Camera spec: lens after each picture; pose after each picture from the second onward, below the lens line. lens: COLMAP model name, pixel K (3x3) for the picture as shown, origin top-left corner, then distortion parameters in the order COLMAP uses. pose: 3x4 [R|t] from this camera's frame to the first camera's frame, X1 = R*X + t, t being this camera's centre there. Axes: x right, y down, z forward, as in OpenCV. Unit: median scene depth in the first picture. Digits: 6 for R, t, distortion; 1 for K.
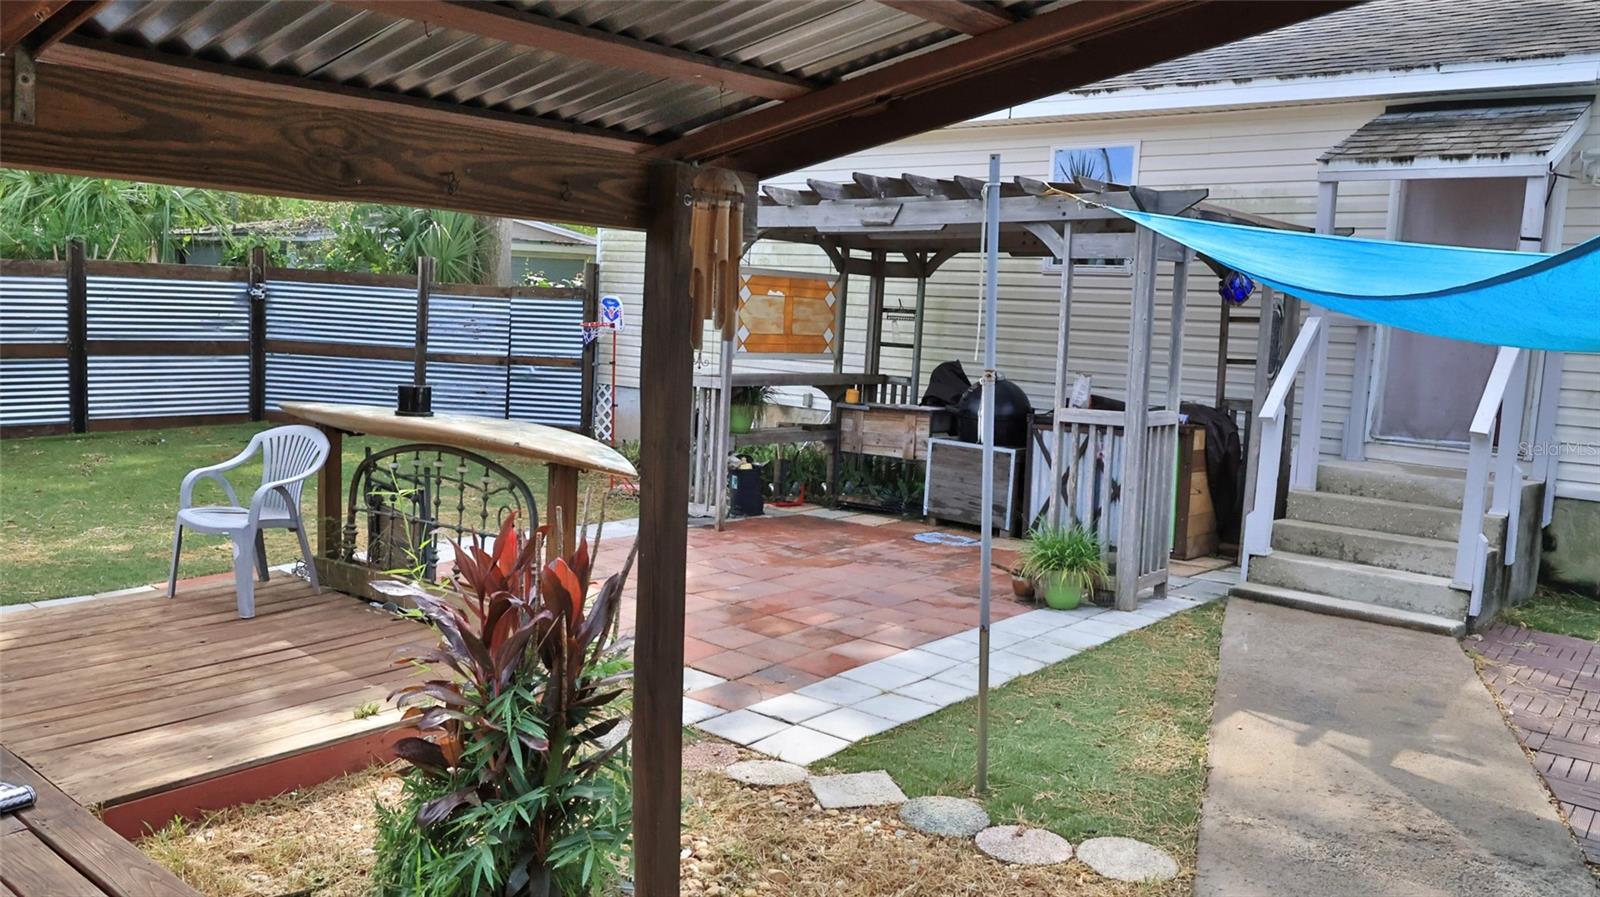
lens RADIAL K [[1222.2, 0, 800.6], [0, 1222.2, 458.3], [0, 0, 1]] dist [-0.000498, -0.001084]
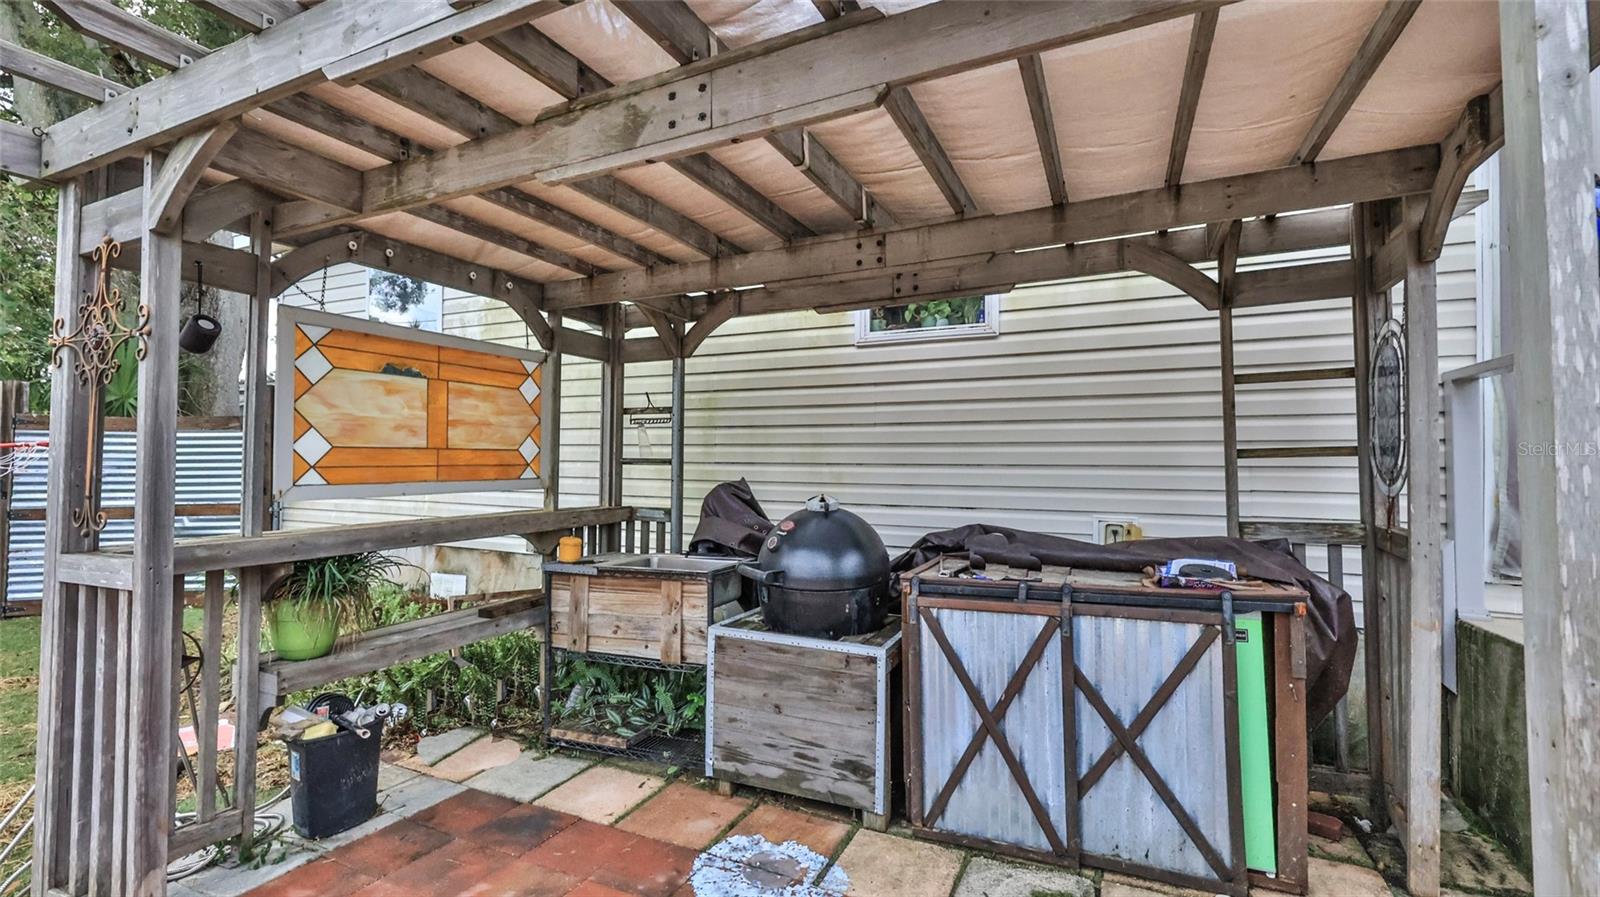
lens RADIAL K [[708.2, 0, 792.3], [0, 708.2, 443.2], [0, 0, 1]] dist [0.001725, -0.000319]
pose [[0.966443, -0.040334, 0.253695, 0.060727], [0.073931, 0.989484, -0.124324, -0.050759], [-0.246013, 0.138908, 0.959261, 0.636254]]
